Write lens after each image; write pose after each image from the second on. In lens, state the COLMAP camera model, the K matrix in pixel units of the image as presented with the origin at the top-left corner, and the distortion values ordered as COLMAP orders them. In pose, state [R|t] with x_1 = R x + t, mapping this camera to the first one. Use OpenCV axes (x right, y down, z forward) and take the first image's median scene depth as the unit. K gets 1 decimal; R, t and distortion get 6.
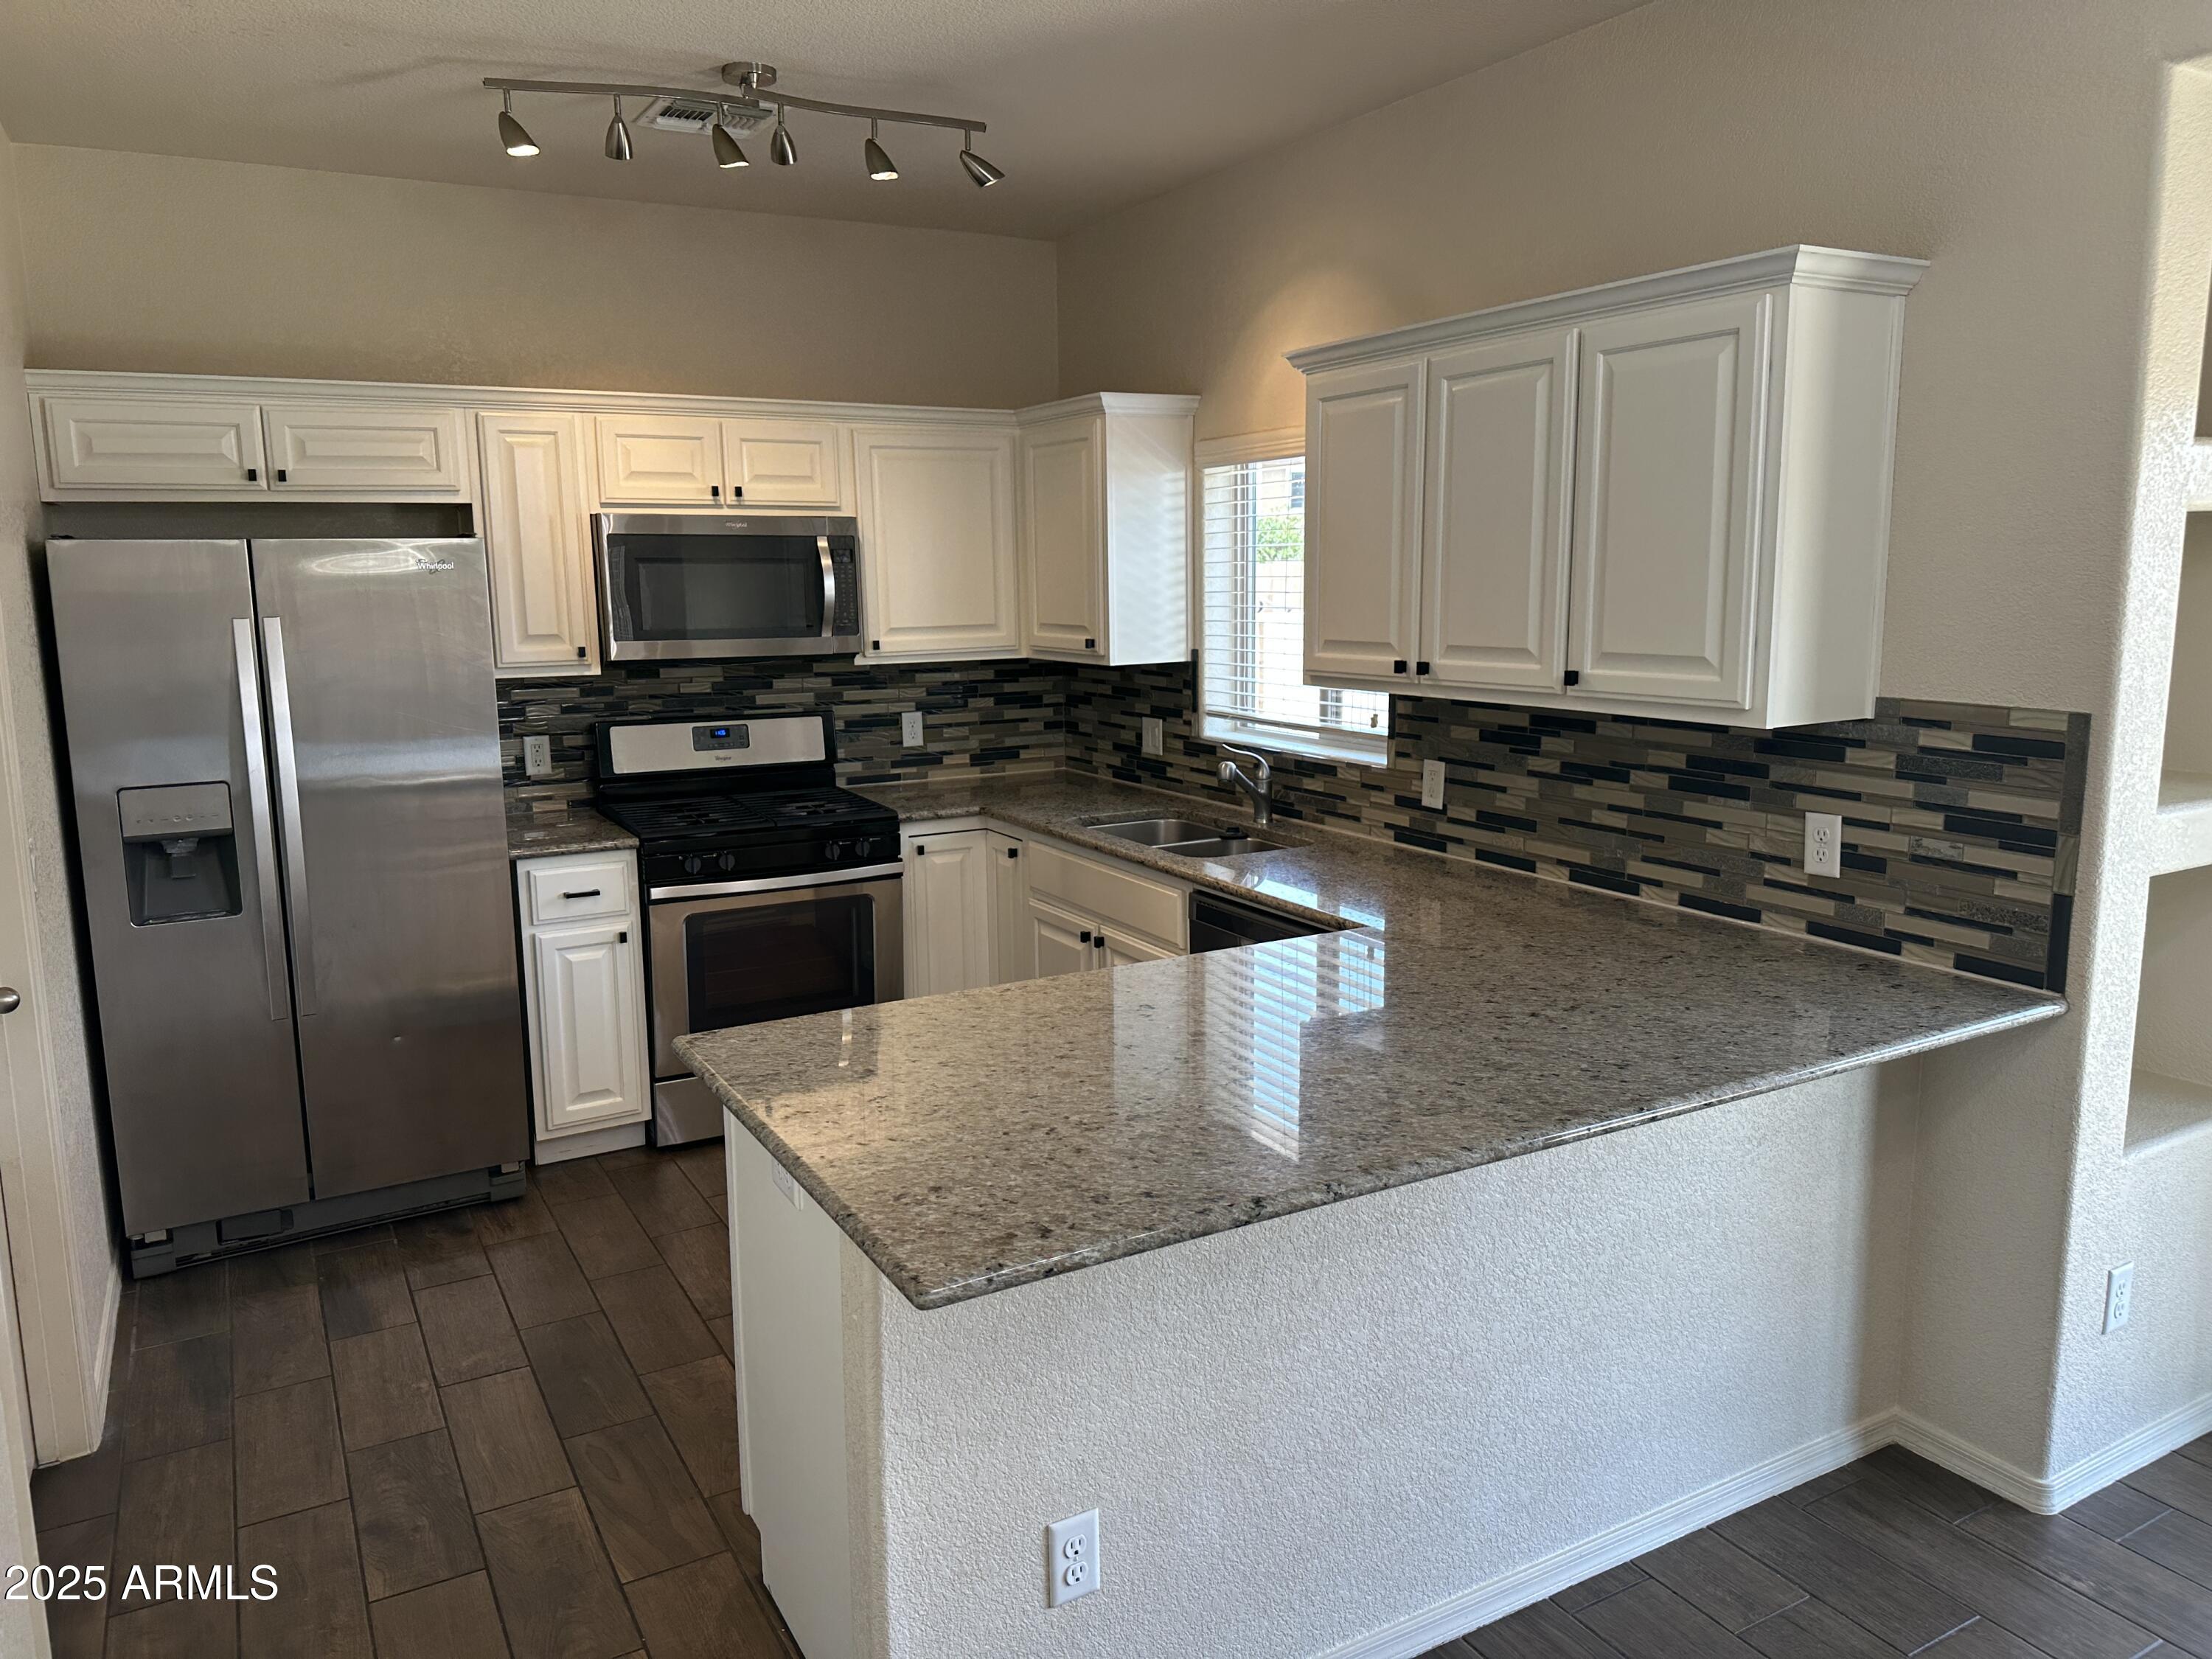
lens RADIAL K [[1553.1, 0, 1107.6], [0, 1553.1, 841.9], [0, 0, 1]] dist [0.003158, -0.008613]
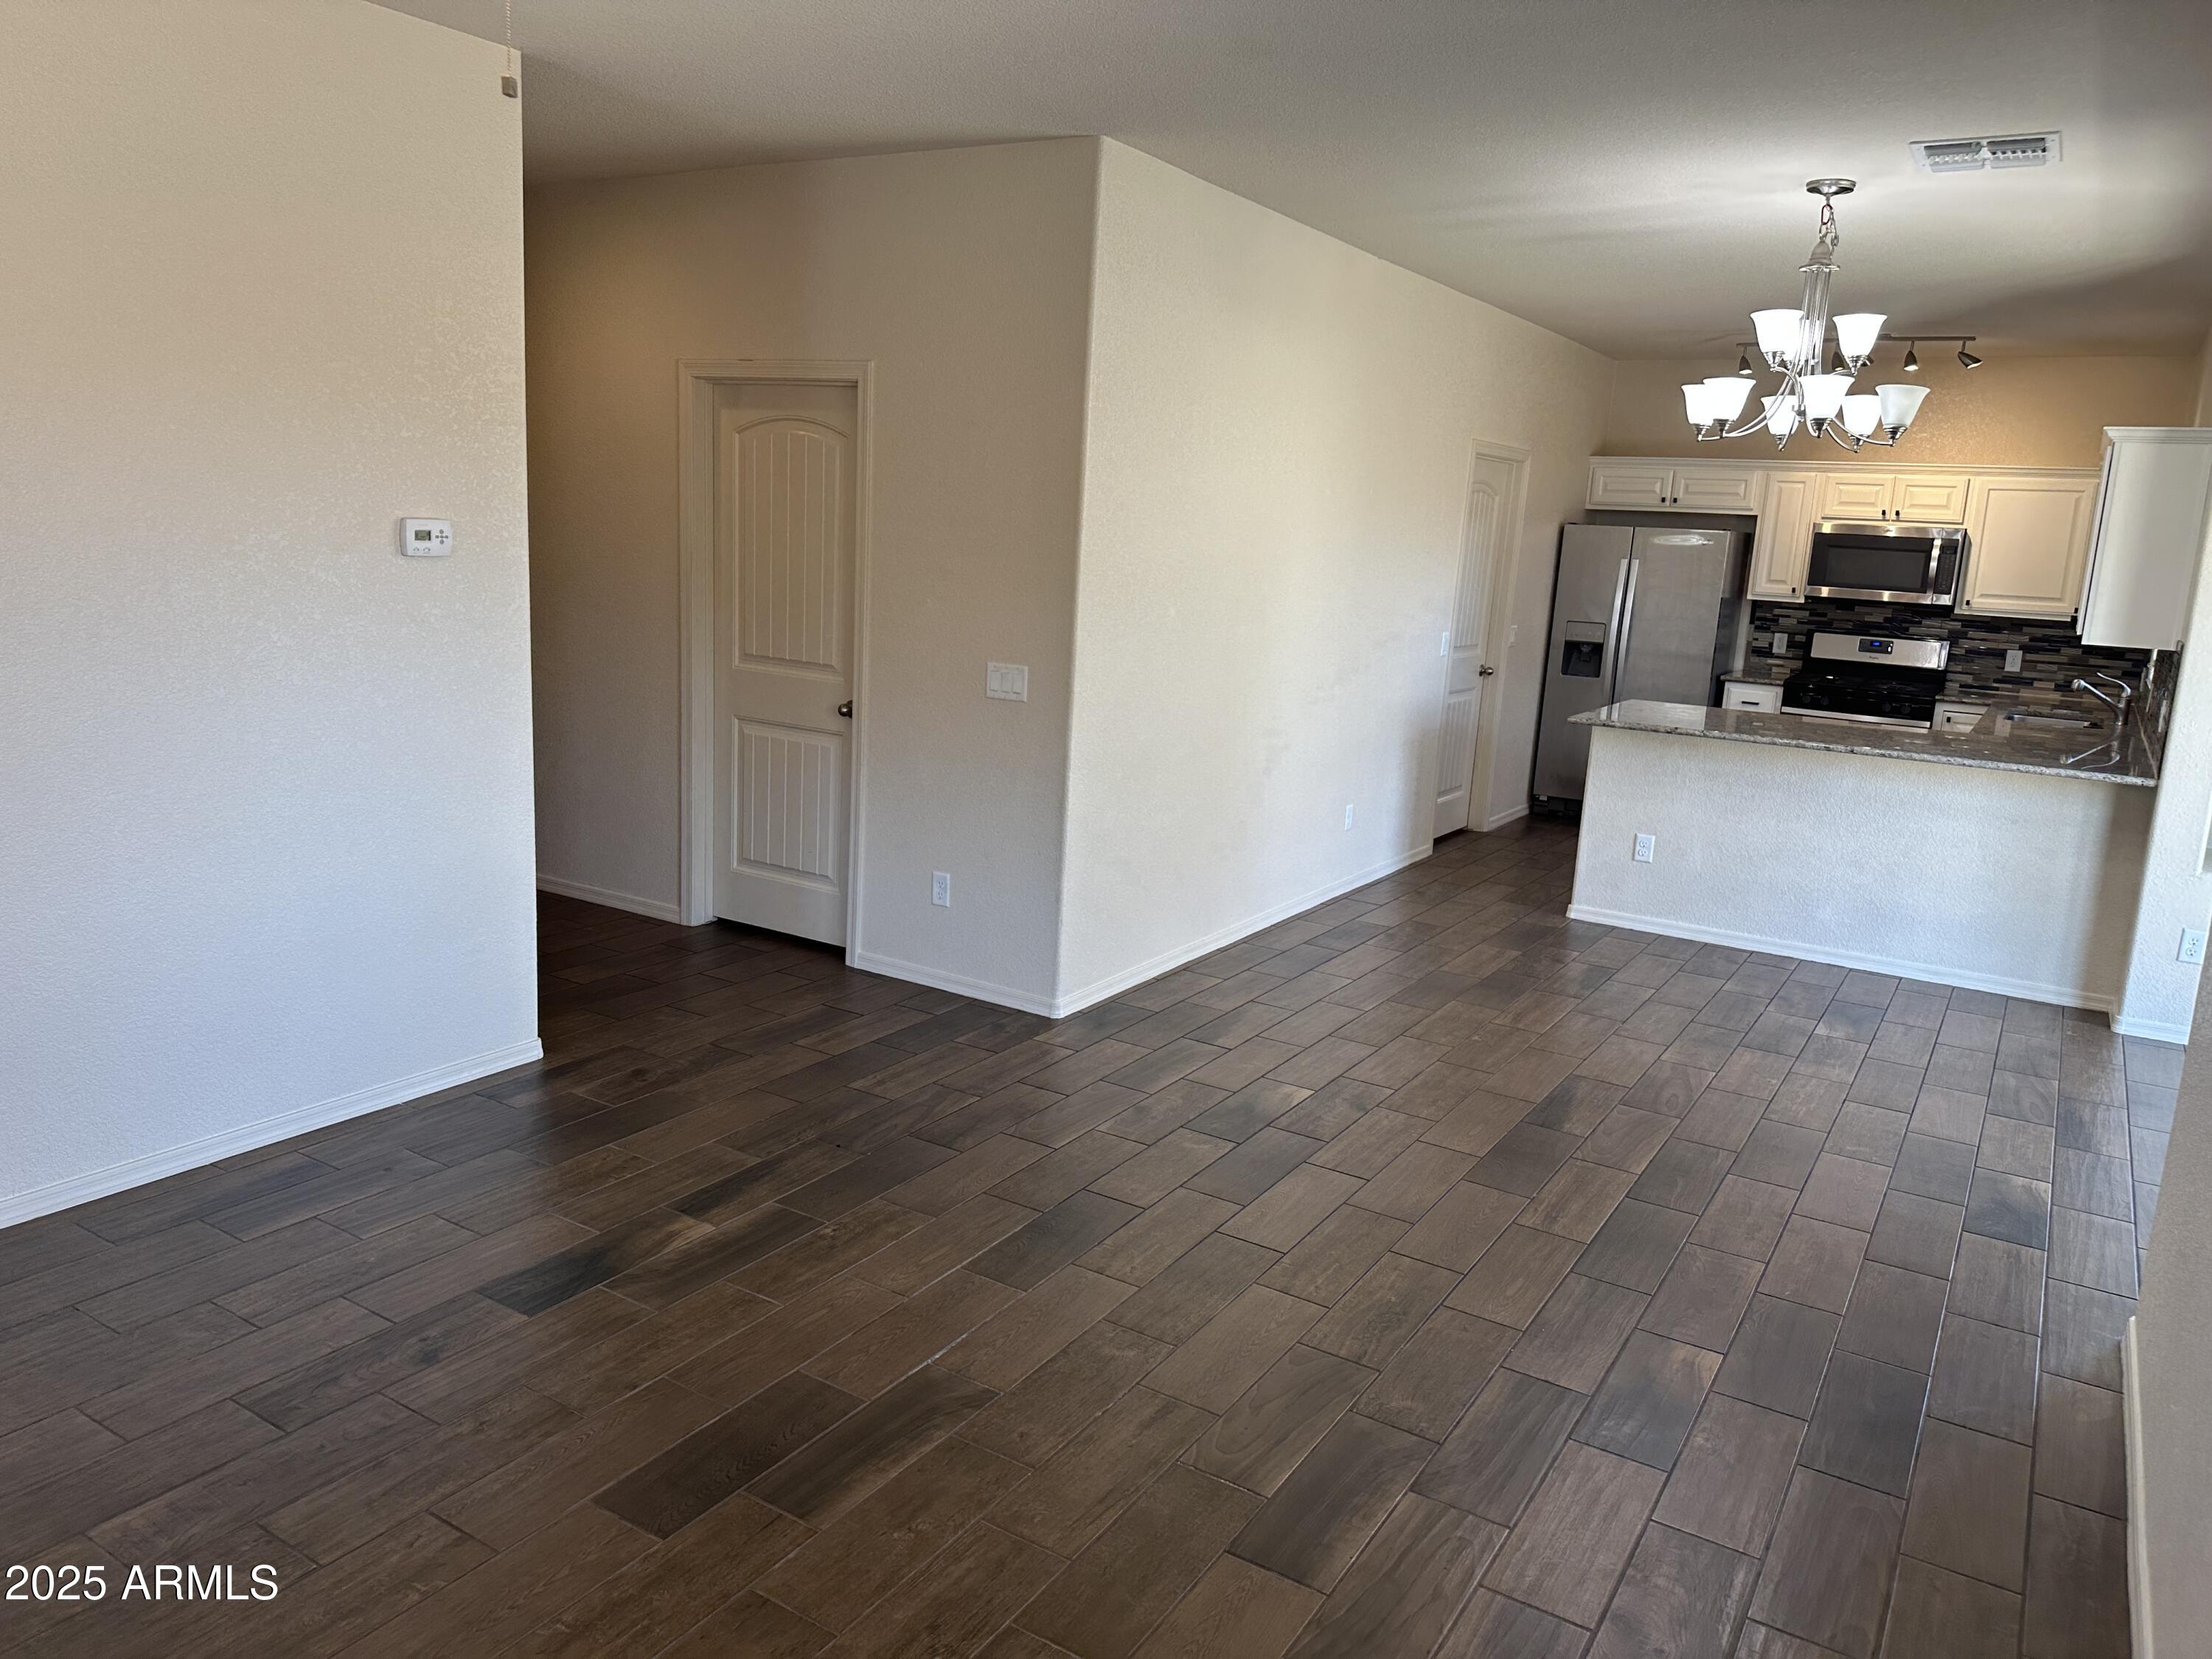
lens RADIAL K [[1553.1, 0, 1101.3], [0, 1553.1, 839.8], [0, 0, 1]] dist [0.003158, -0.008613]
pose [[0.478349, 0.212692, -0.852023, 0.960825], [-0.208039, 0.970054, 0.125358, 0.118660], [0.853172, 0.117289, 0.508273, -0.708946]]
